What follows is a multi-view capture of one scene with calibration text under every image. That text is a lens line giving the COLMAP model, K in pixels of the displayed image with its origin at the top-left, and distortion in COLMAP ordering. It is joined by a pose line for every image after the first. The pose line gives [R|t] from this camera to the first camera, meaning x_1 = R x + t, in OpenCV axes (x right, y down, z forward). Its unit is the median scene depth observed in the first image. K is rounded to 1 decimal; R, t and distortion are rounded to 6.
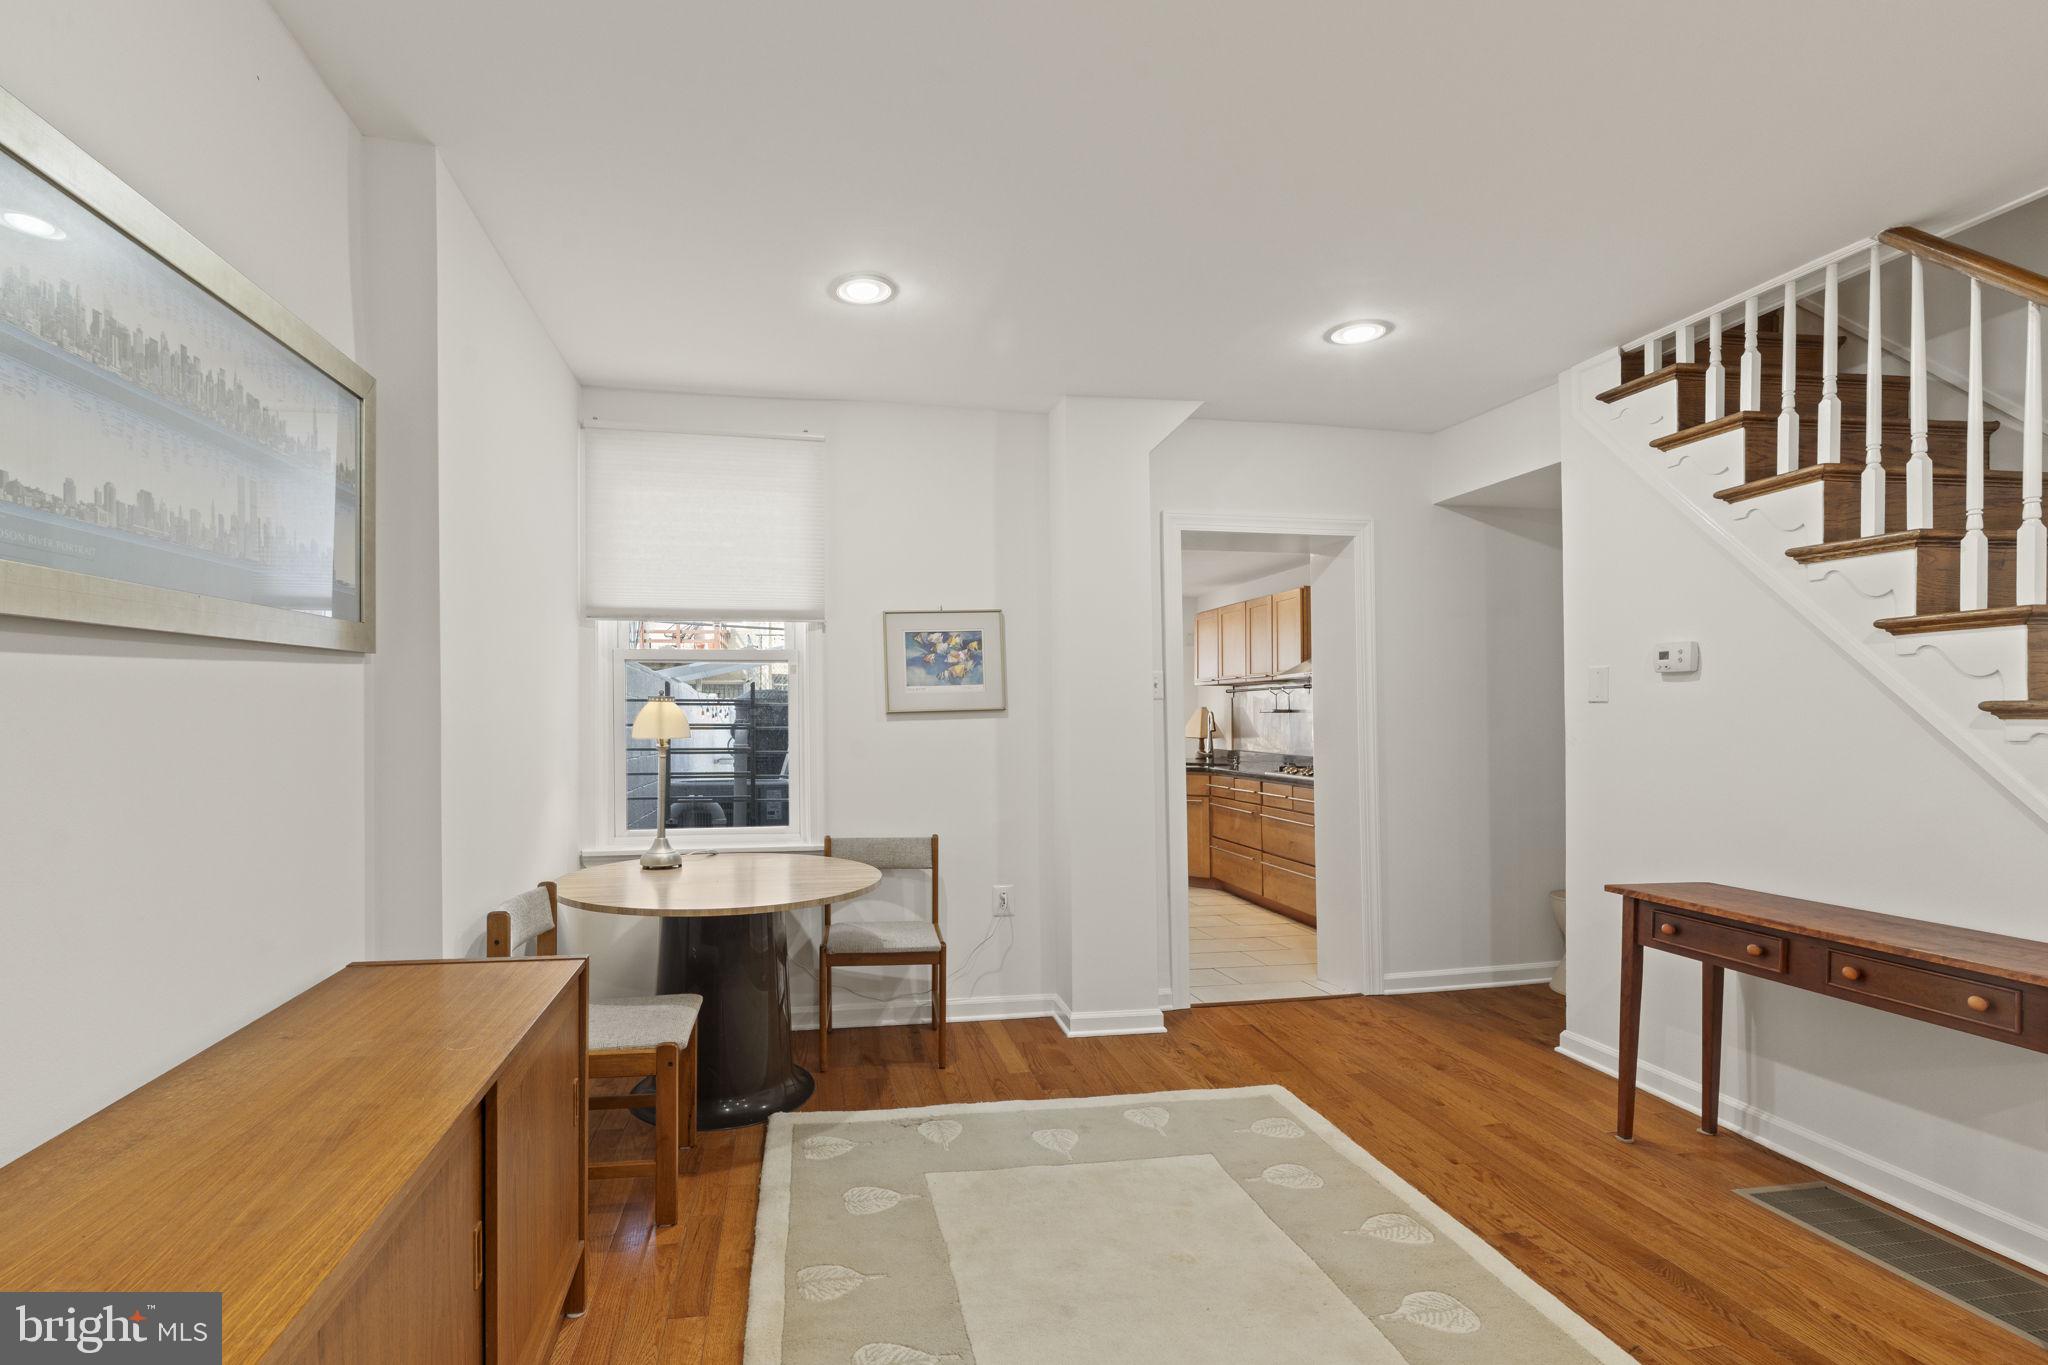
lens RADIAL K [[924.1, 0, 1014.6], [0, 924.1, 743.9], [0, 0, 1]] dist [-0.001589, 0.000092]
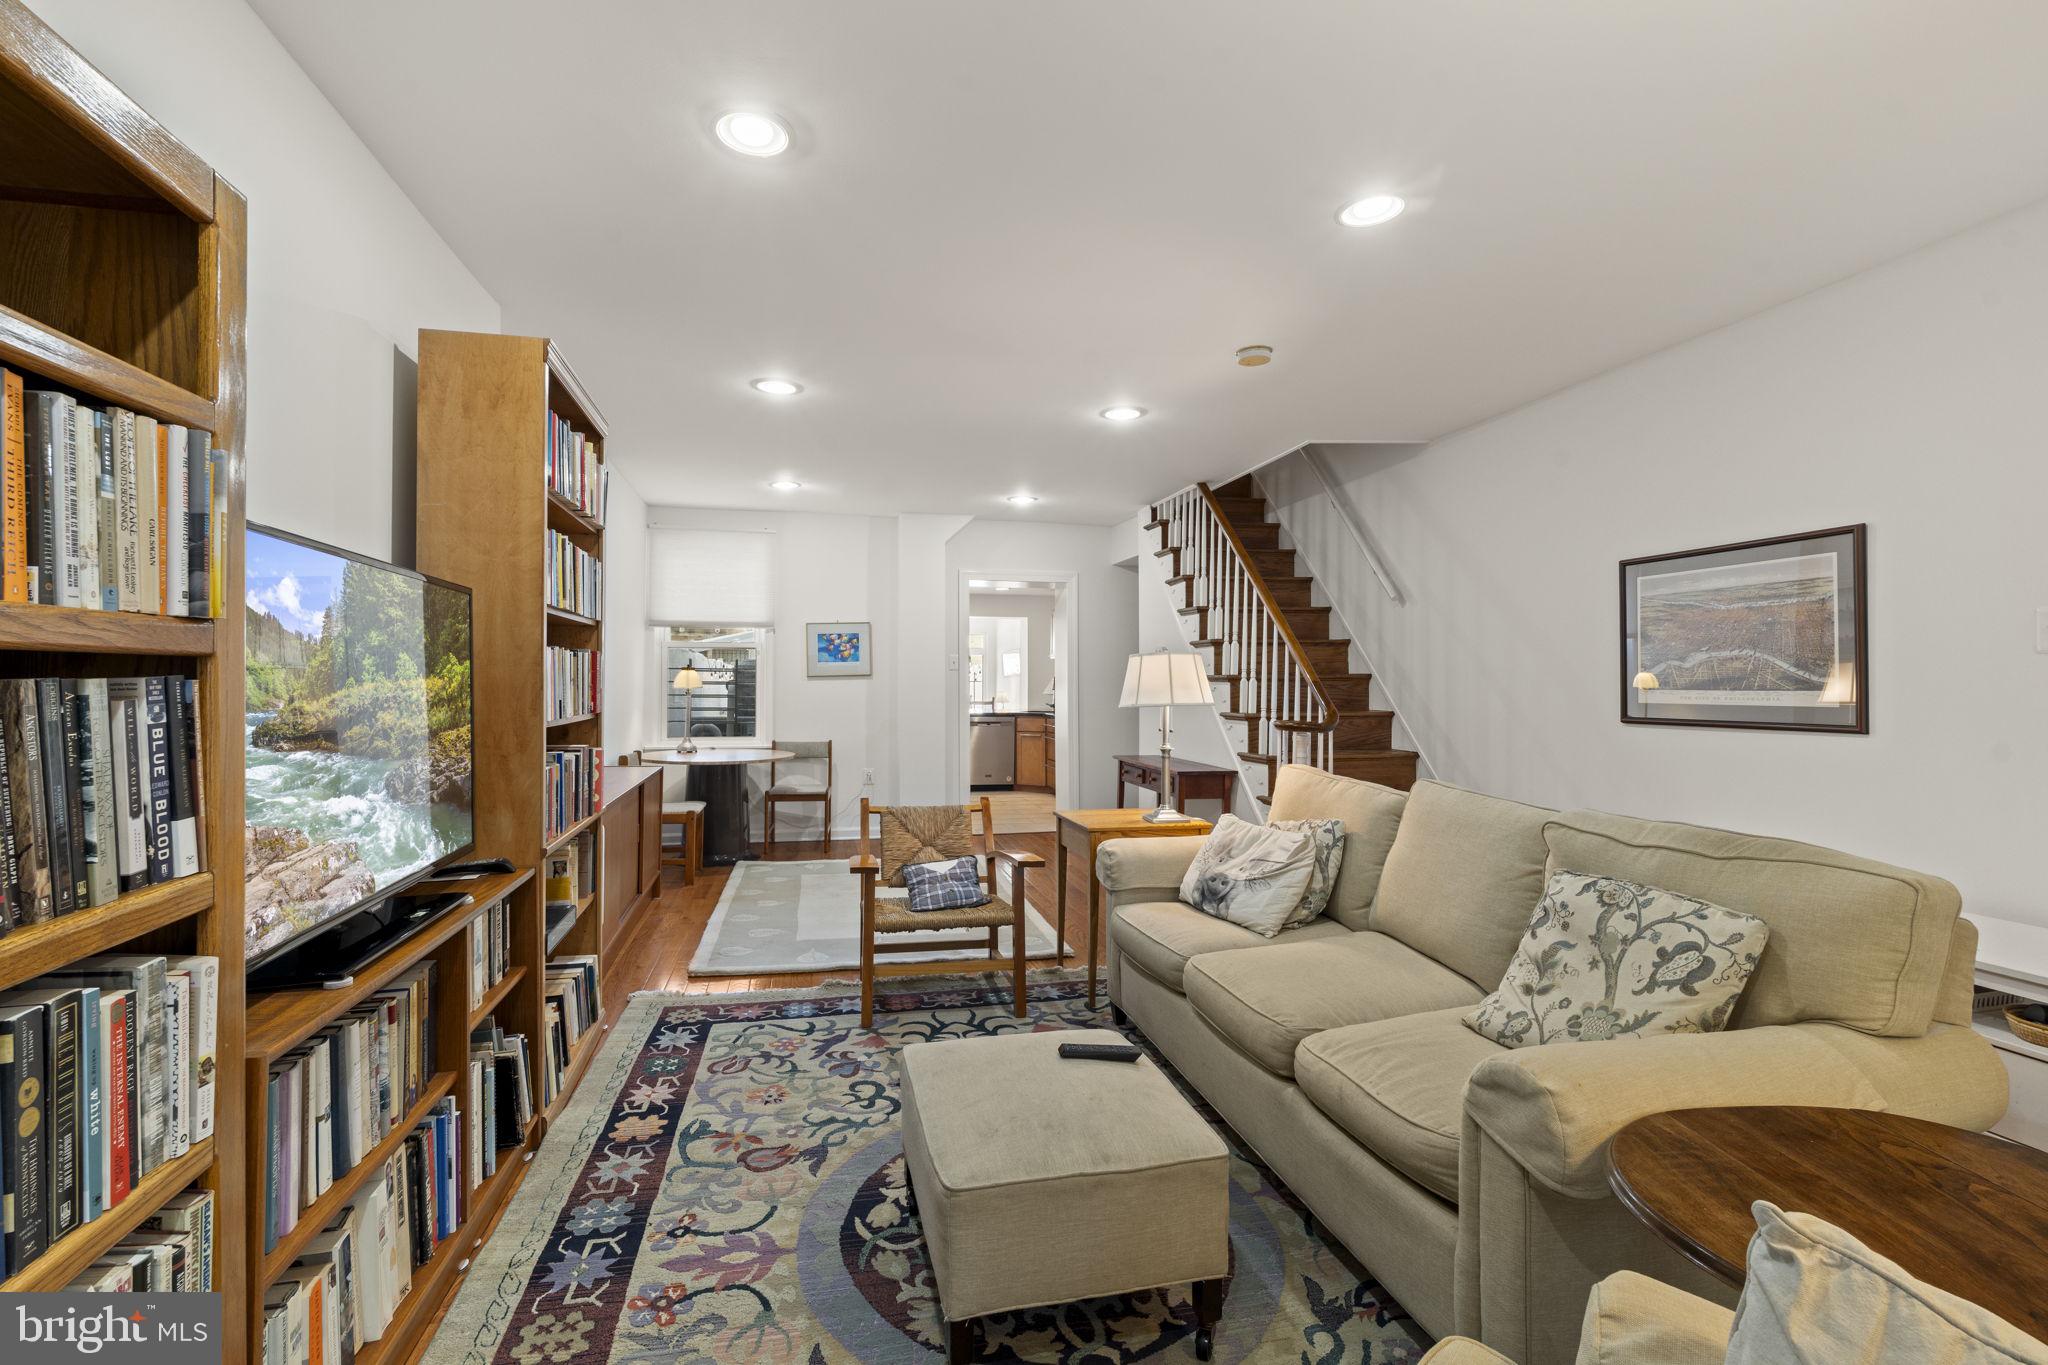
lens RADIAL K [[883.9, 0, 1024.0], [0, 883.9, 682.5], [0, 0, 1]] dist [0.000692, 0.000122]
pose [[0.999884, 0.007475, 0.013305, 0.286040], [-0.007128, 0.999638, -0.025942, 0.023009], [-0.013494, 0.025844, 0.999575, -0.827810]]
